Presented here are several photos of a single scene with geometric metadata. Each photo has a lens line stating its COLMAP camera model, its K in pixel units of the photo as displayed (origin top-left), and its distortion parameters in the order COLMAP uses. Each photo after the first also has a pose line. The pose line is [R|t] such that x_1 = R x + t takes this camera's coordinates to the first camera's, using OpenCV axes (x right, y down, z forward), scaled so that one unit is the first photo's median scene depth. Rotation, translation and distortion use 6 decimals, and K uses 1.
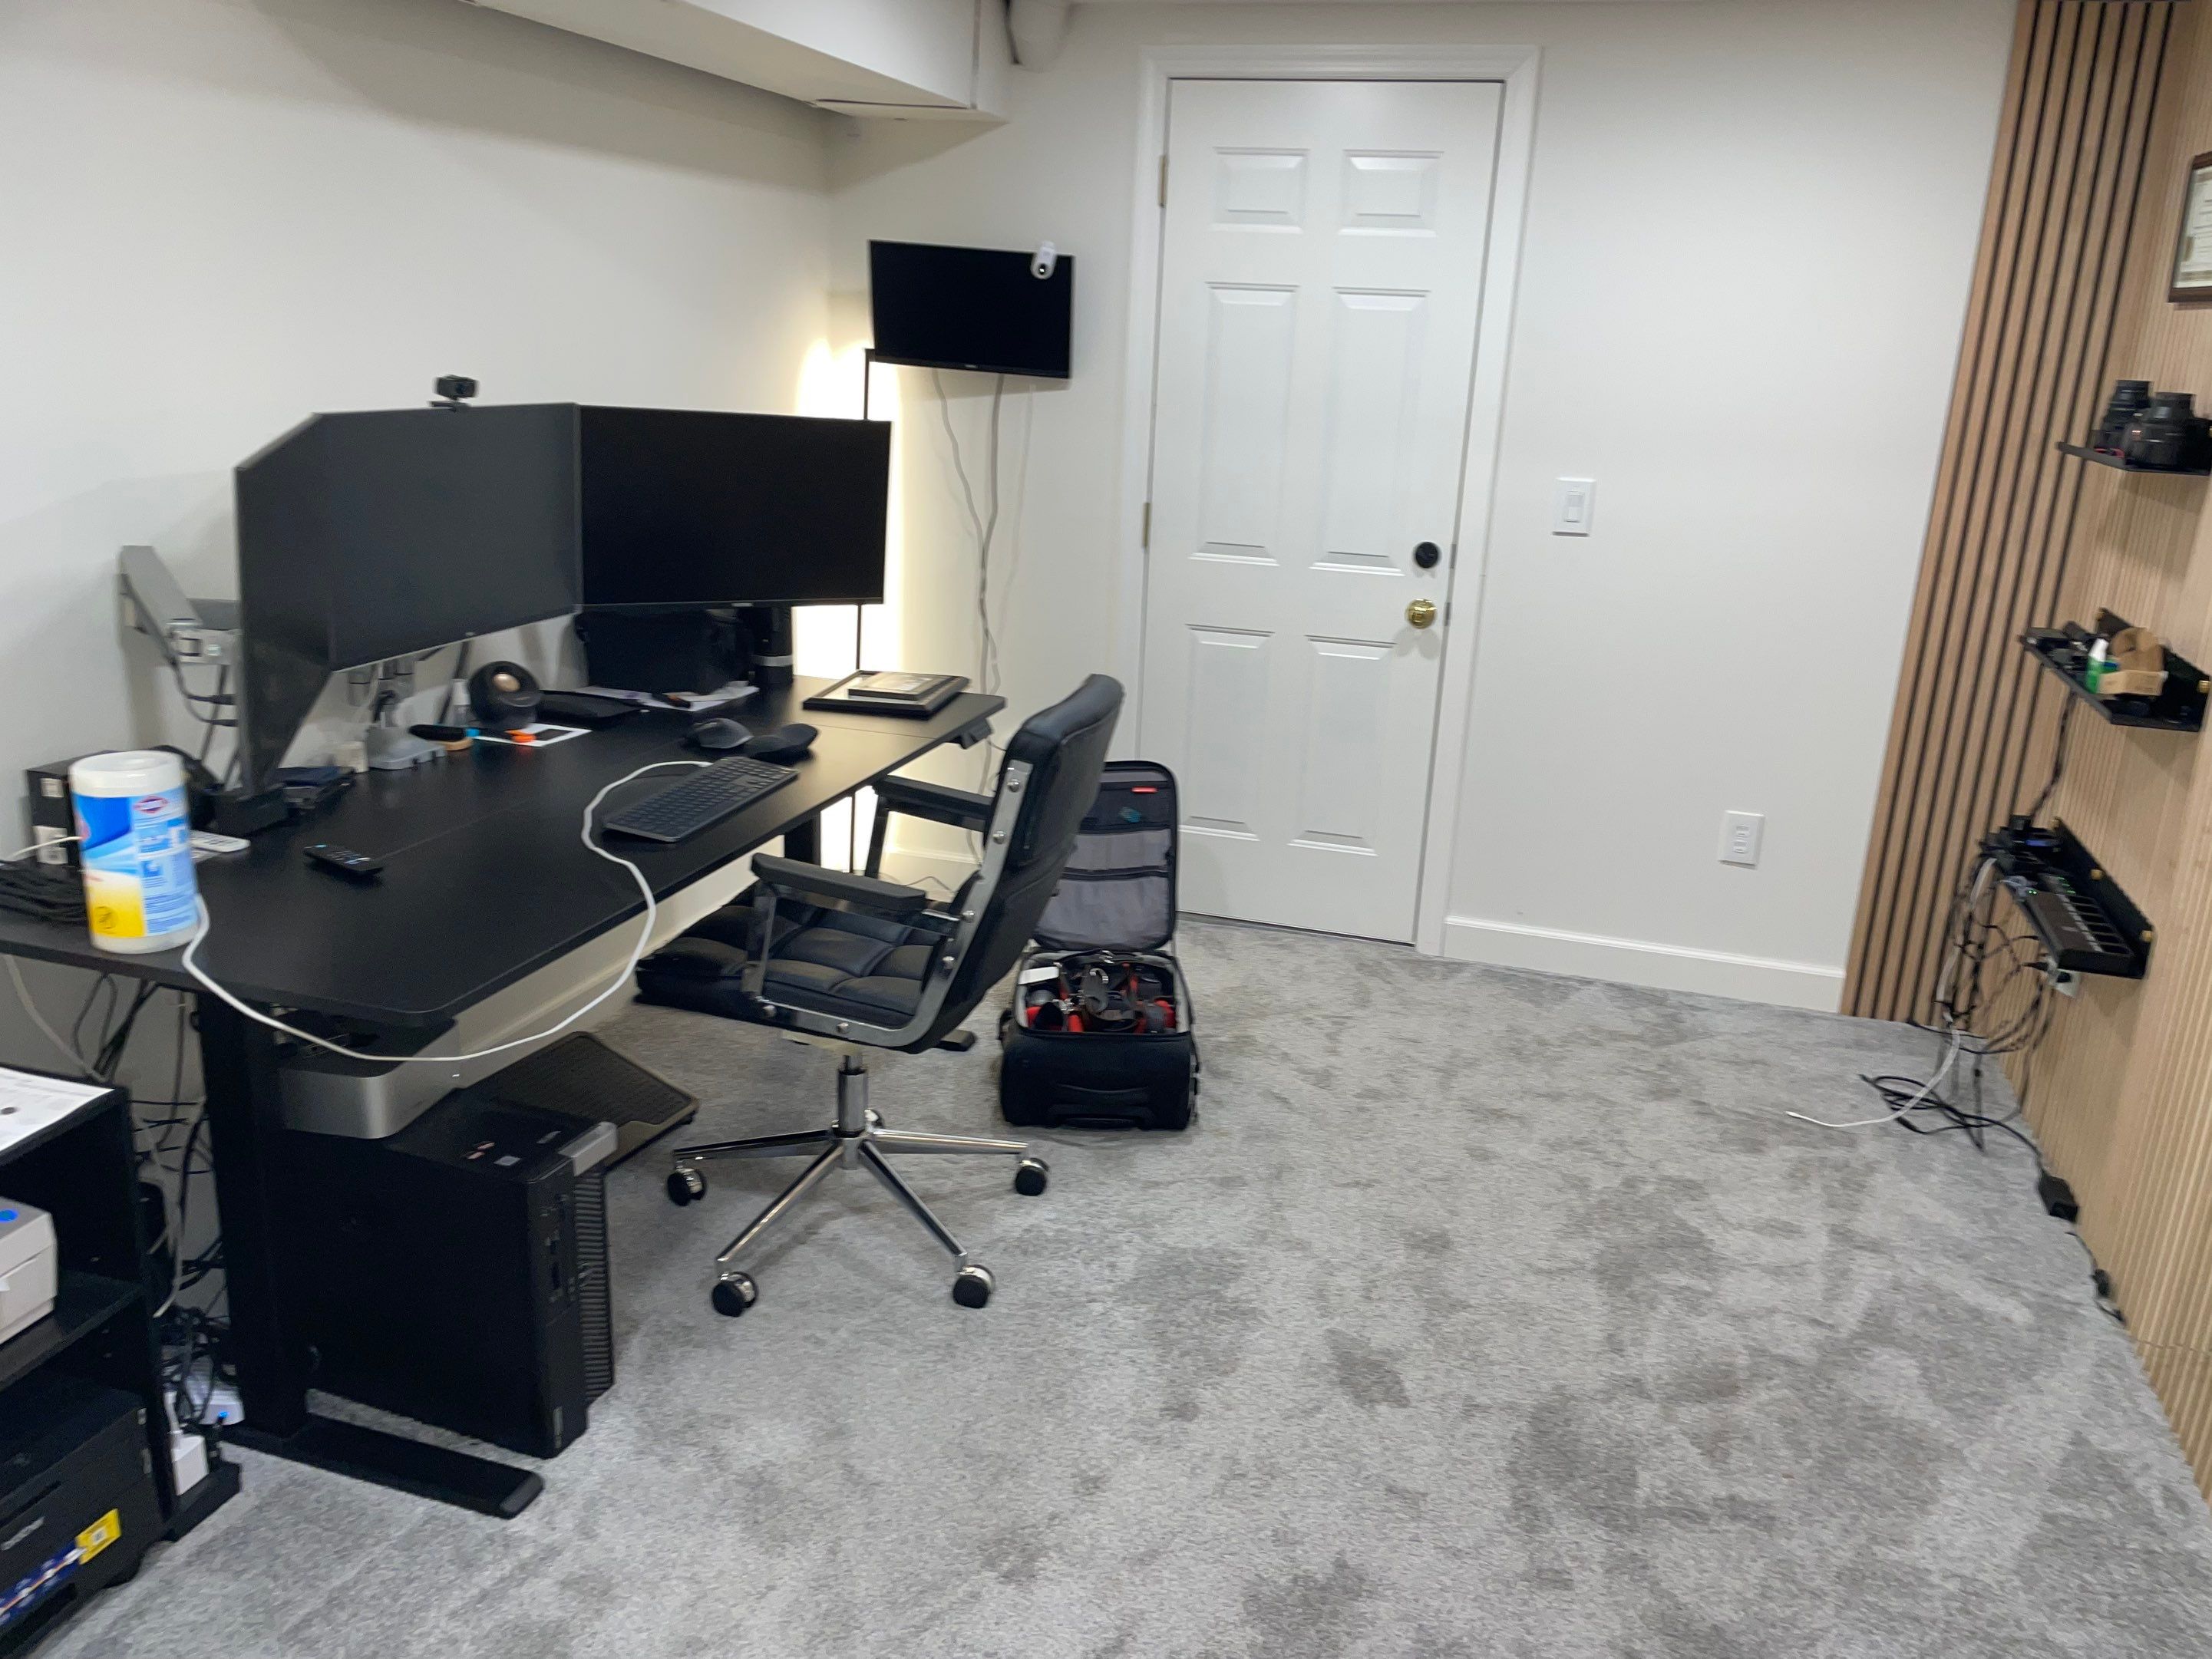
lens RADIAL K [[1656.6, 0, 1106.0], [0, 1656.6, 829.5], [0, 0, 1]] dist [0.089001, -0.105816]
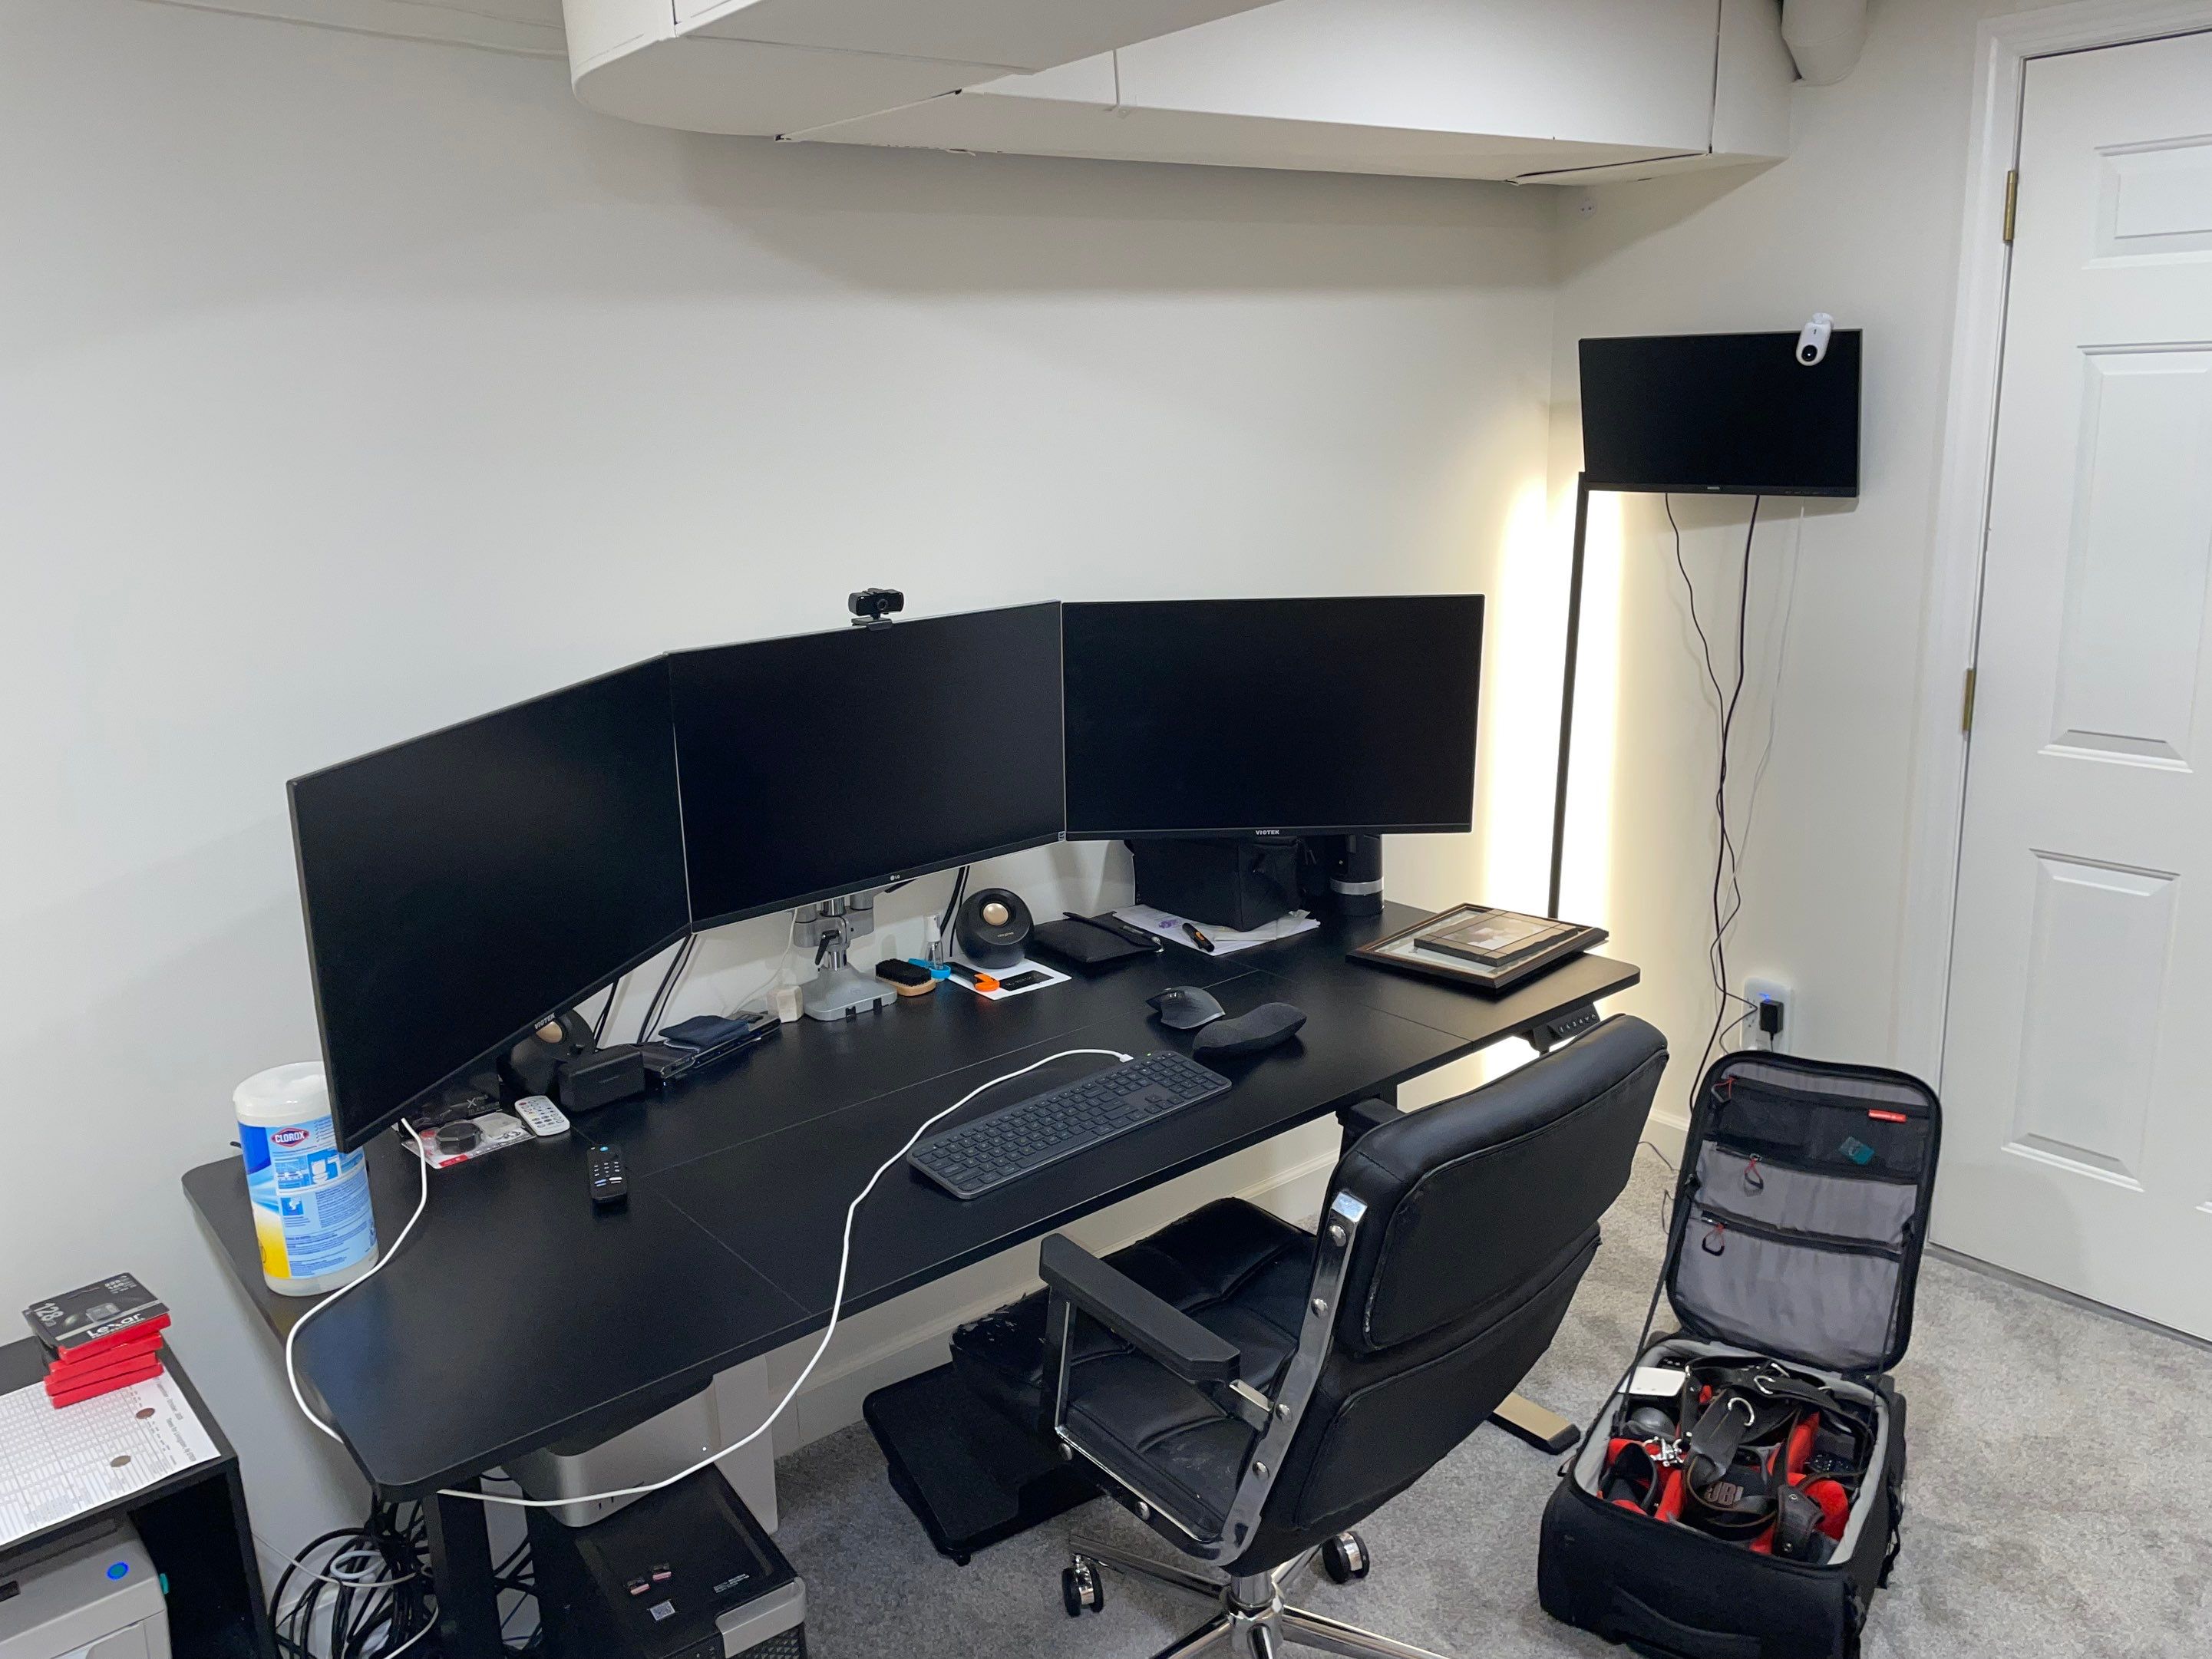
lens RADIAL K [[1650.1, 0, 1094.4], [0, 1650.1, 805.9], [0, 0, 1]] dist [0.077879, -0.102080]
pose [[0.817126, 0.058565, -0.573477, 0.178106], [-0.085484, 0.996137, -0.020075, -0.135526], [0.570086, 0.065427, 0.818976, 0.336775]]
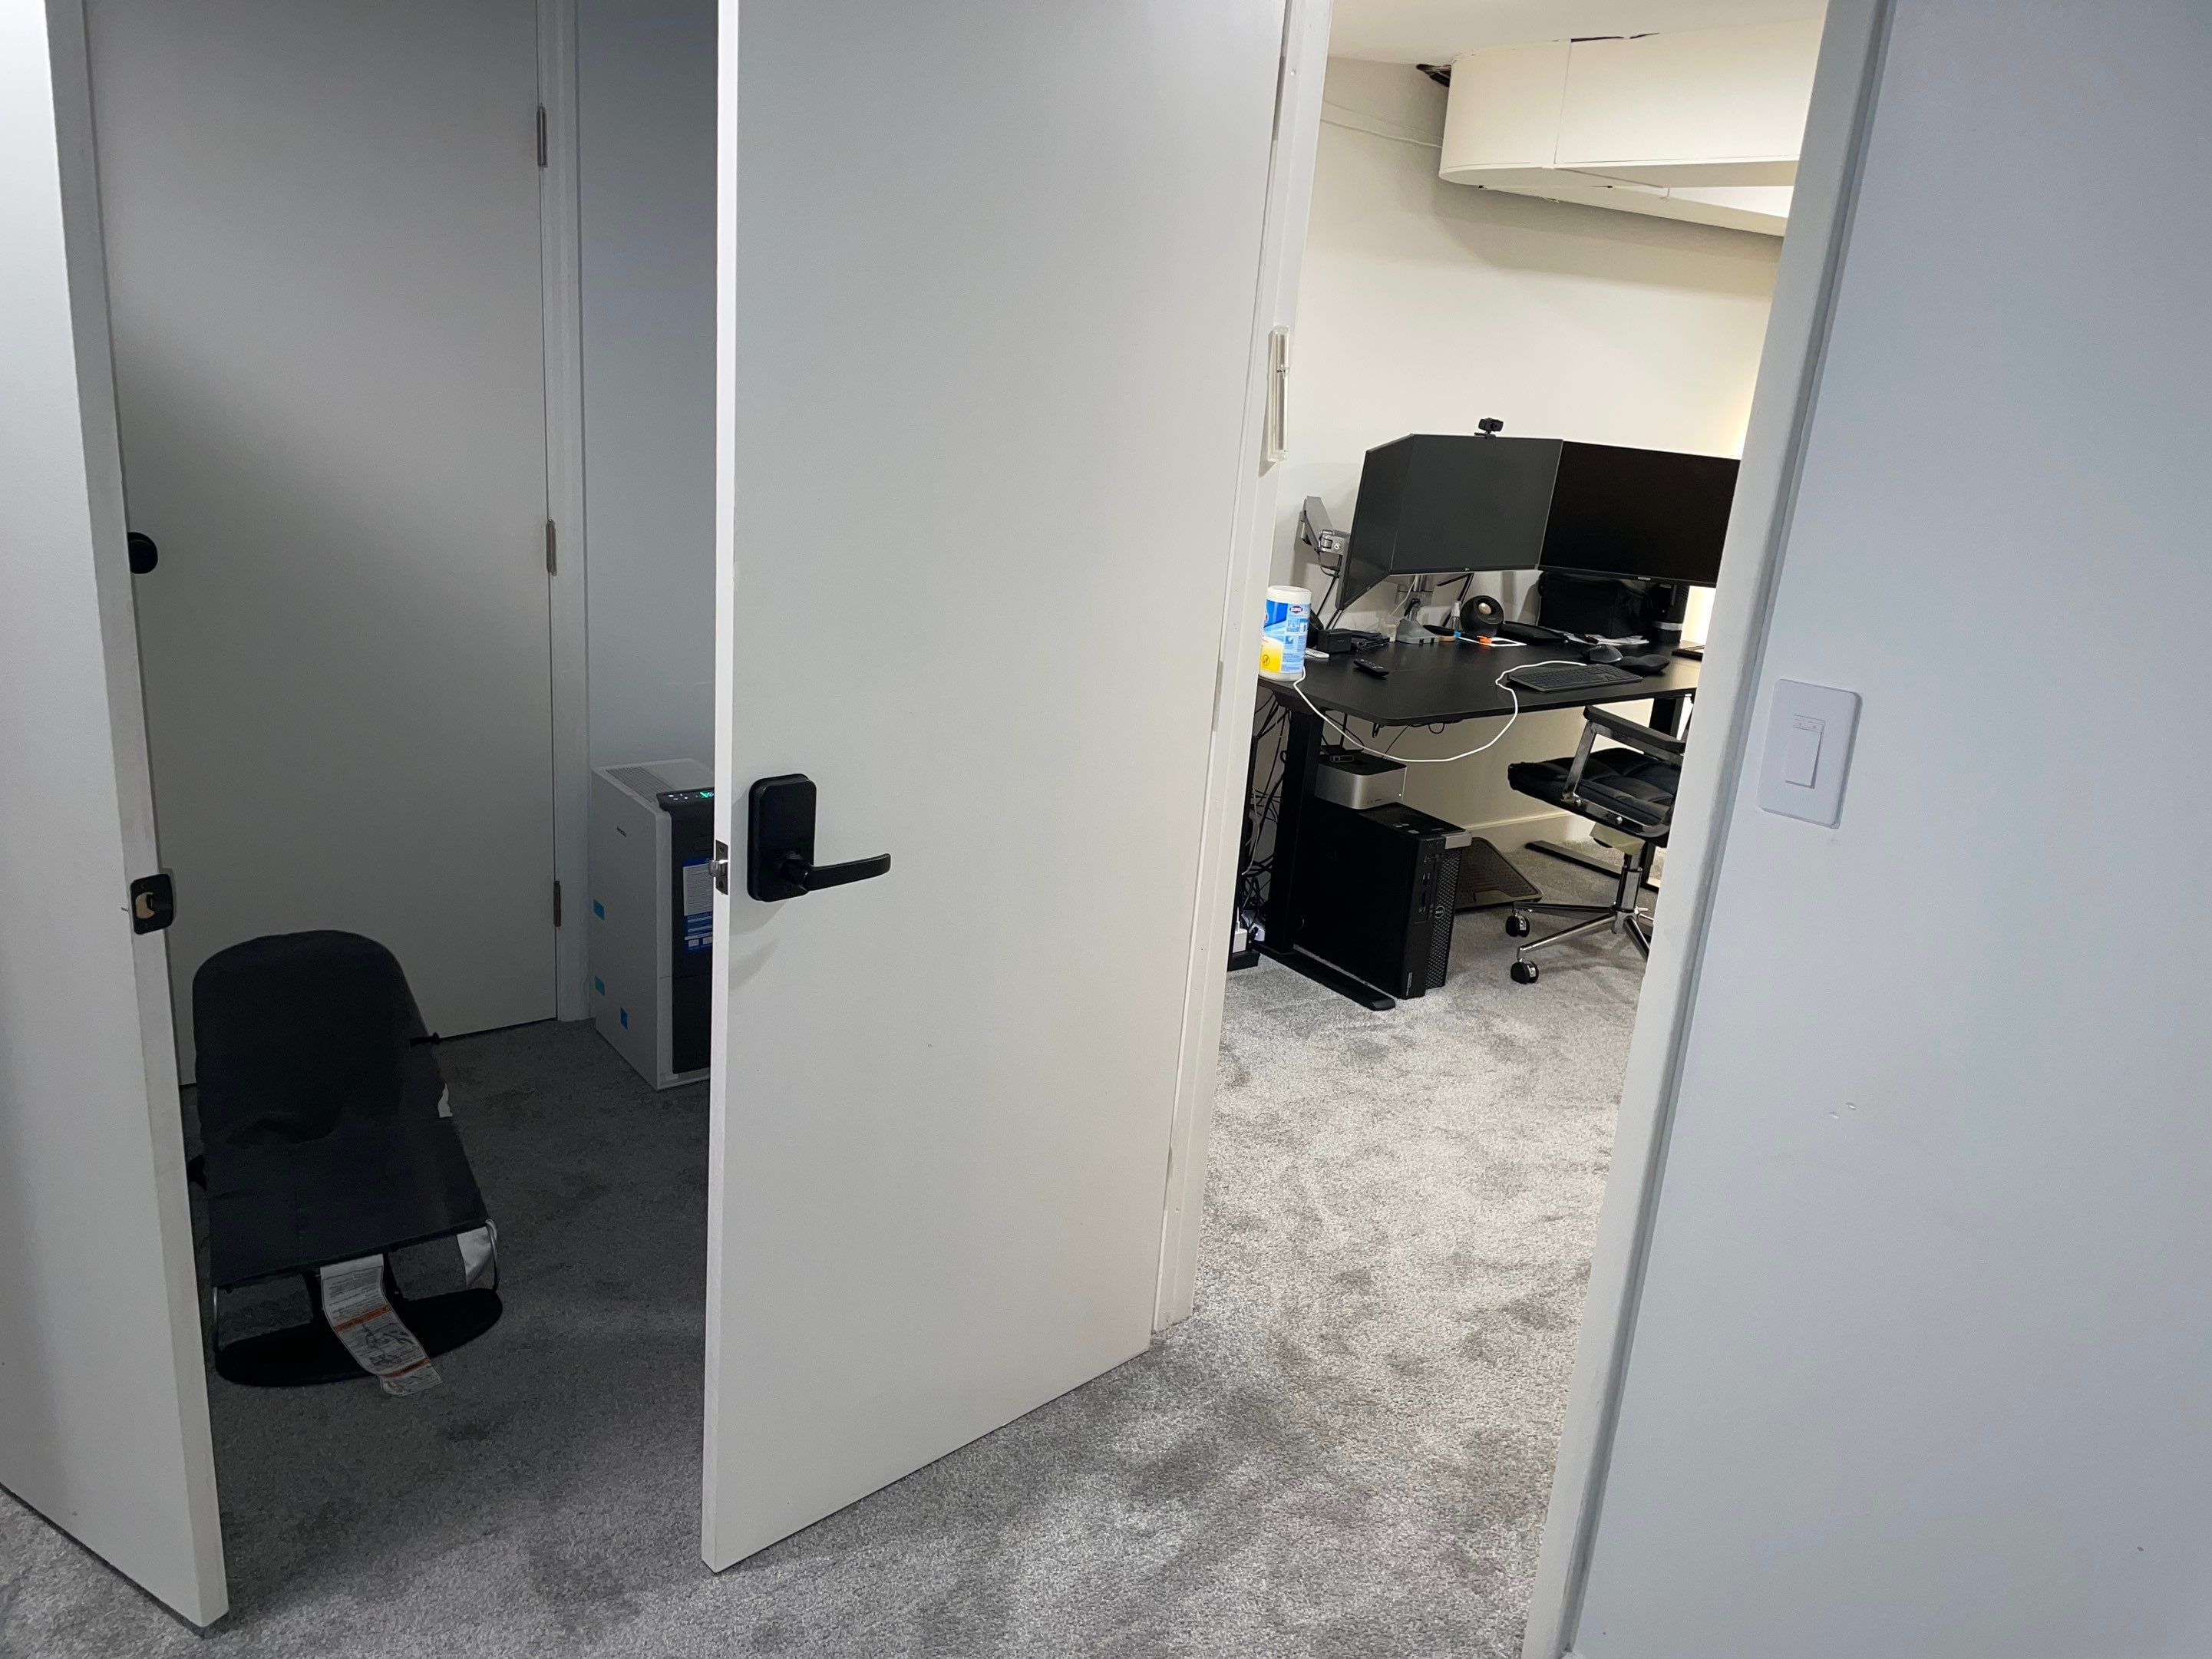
lens RADIAL K [[1656.6, 0, 1106.0], [0, 1656.6, 829.5], [0, 0, 1]] dist [0.089001, -0.105816]
pose [[0.809343, 0.194433, -0.554220, 0.294013], [-0.215920, 0.976035, 0.027101, 0.164086], [0.546208, 0.097733, 0.831929, -0.547924]]
